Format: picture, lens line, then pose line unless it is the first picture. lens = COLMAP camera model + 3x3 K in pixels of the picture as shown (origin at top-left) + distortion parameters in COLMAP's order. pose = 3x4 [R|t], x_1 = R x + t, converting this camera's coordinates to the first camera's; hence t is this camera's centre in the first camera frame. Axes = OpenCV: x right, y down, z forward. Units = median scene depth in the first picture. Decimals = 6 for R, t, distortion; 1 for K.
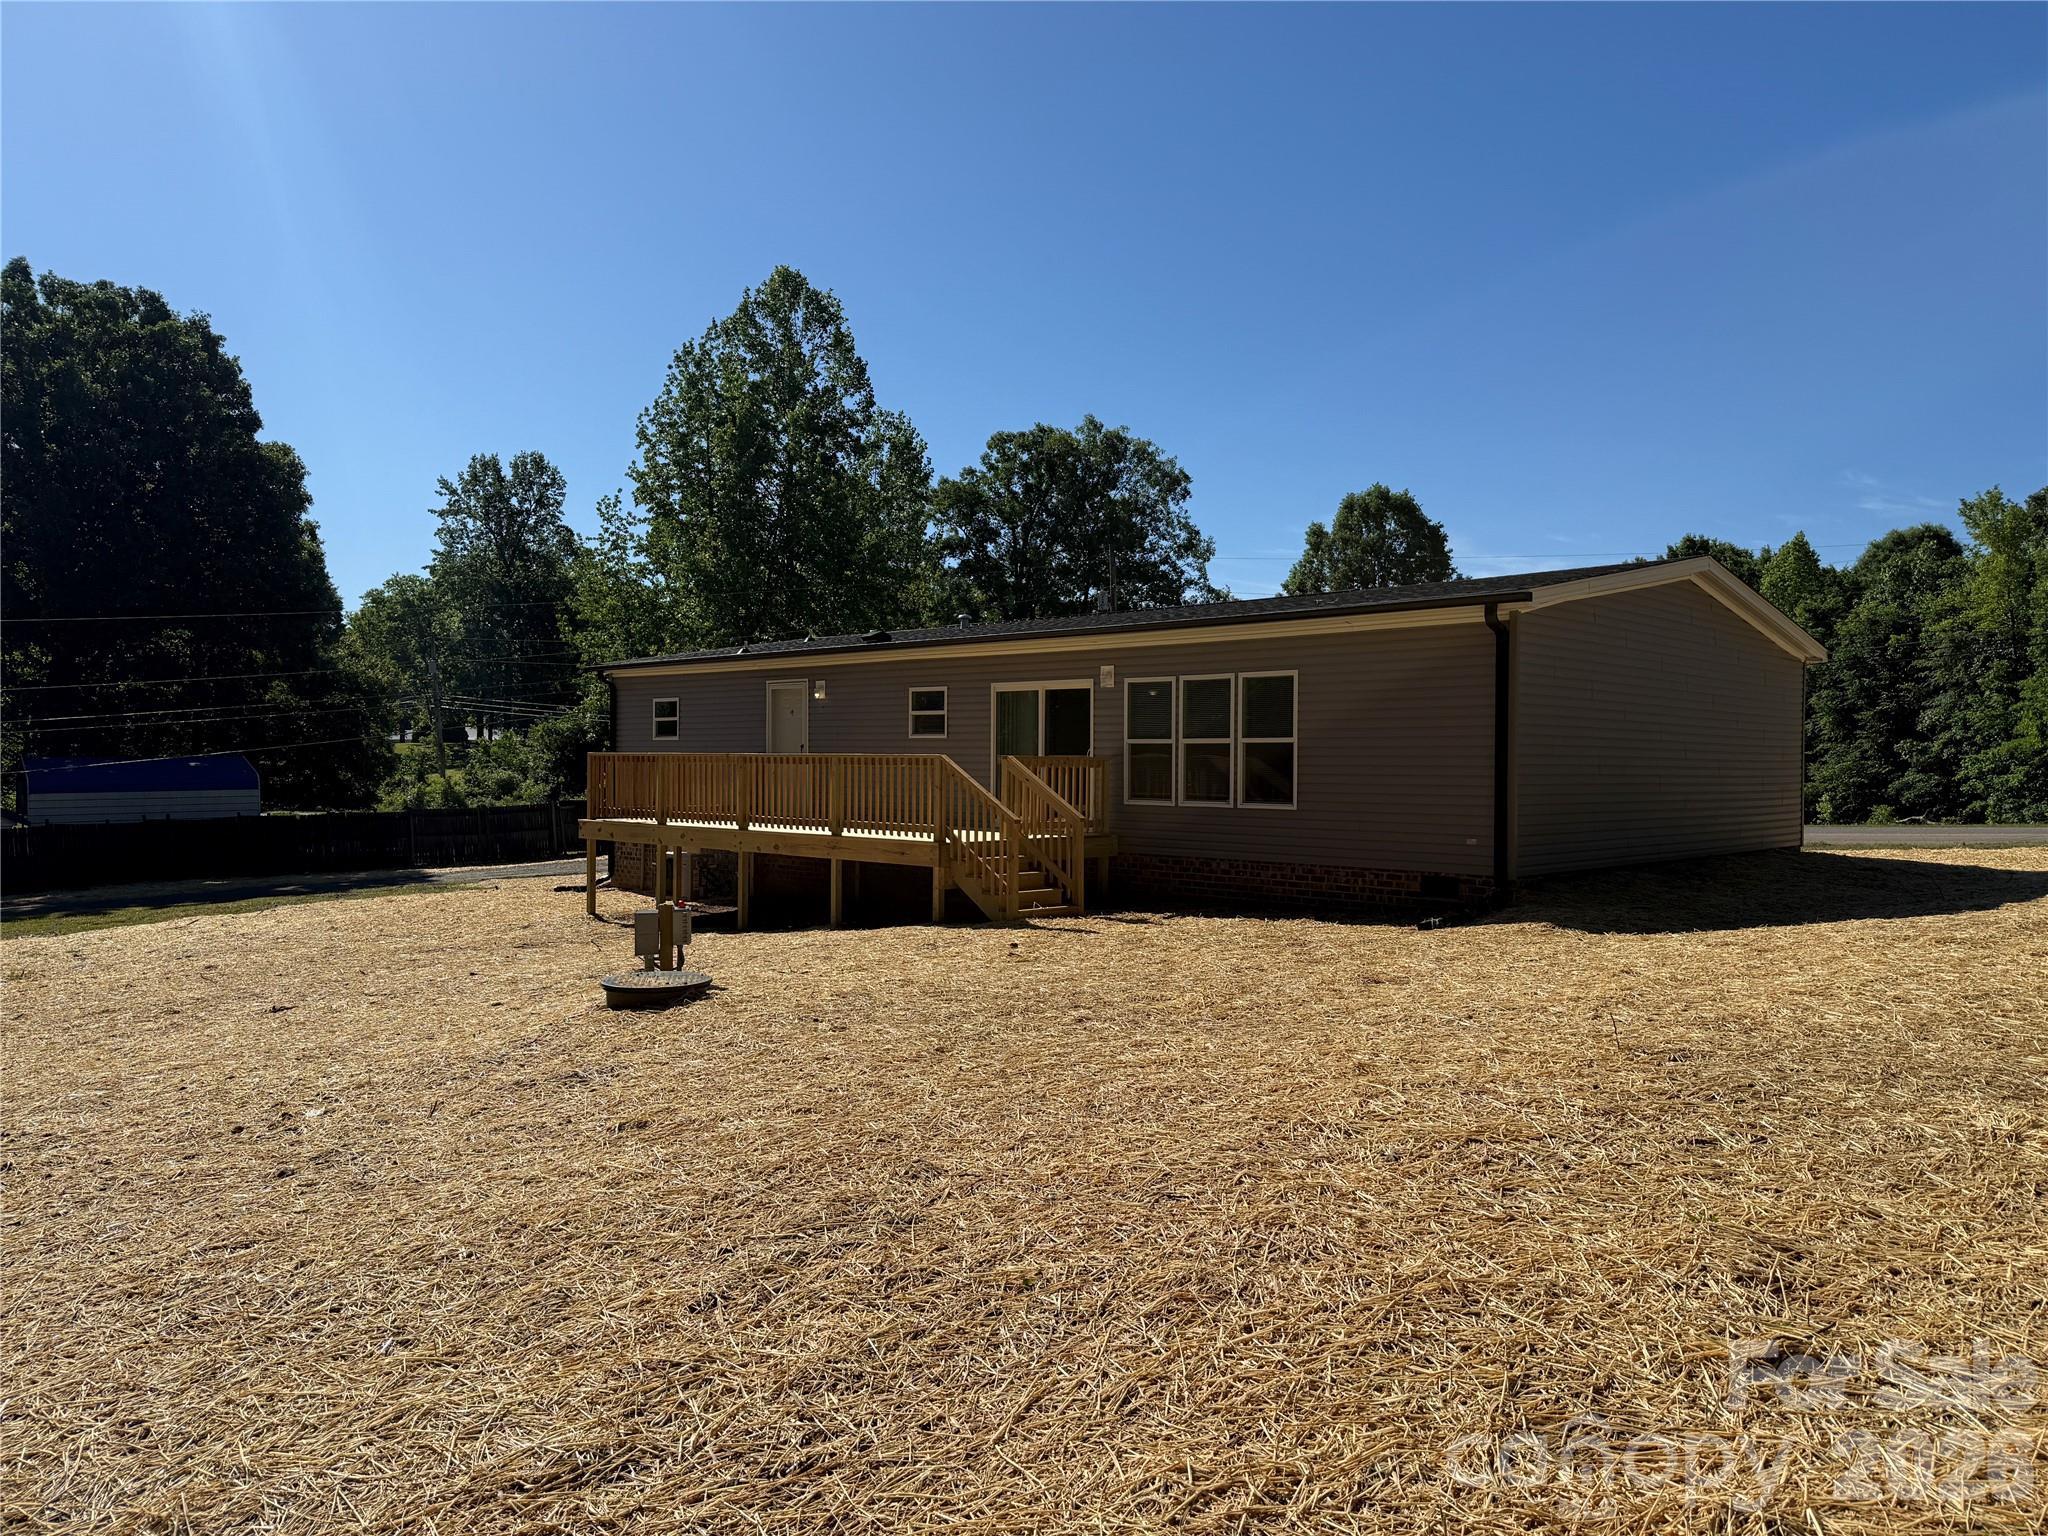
lens RADIAL K [[1441.4, 0, 1025.5], [0, 1441.4, 769.2], [0, 0, 1]] dist [0.052109, -0.059977]
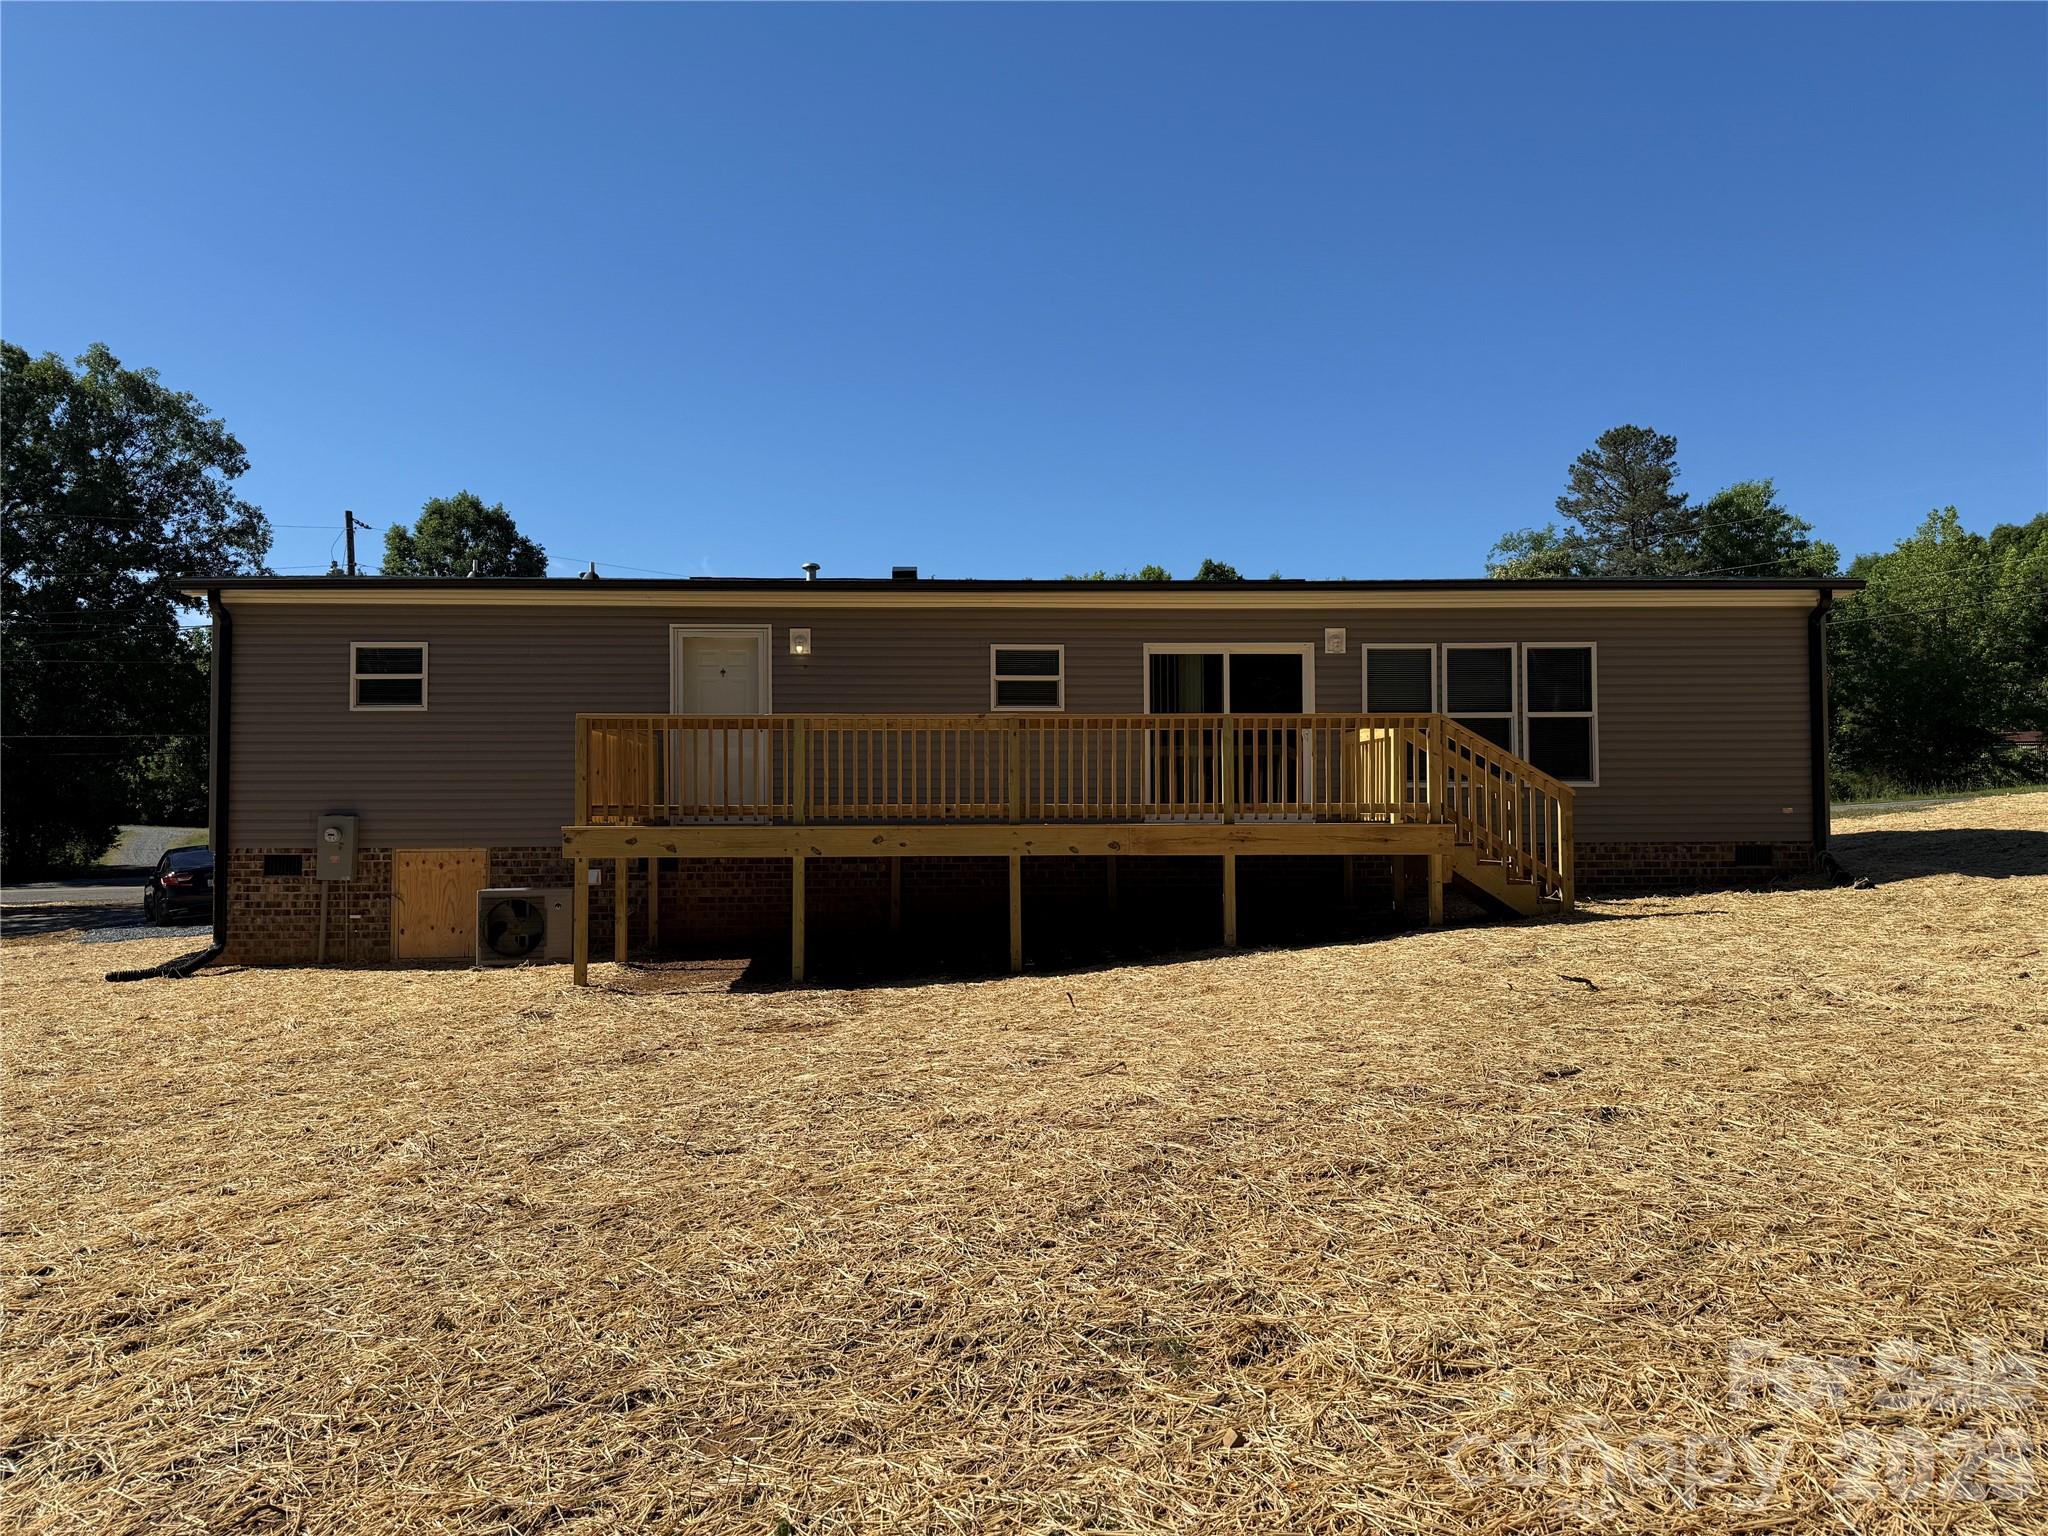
lens RADIAL K [[1441.4, 0, 1025.3], [0, 1441.4, 767.0], [0, 0, 1]] dist [0.052109, -0.059977]
pose [[0.702996, 0.013182, 0.711072, -0.603848], [0.013174, 0.999415, -0.031552, 0.031711], [-0.711072, 0.031548, 0.702411, 0.460174]]
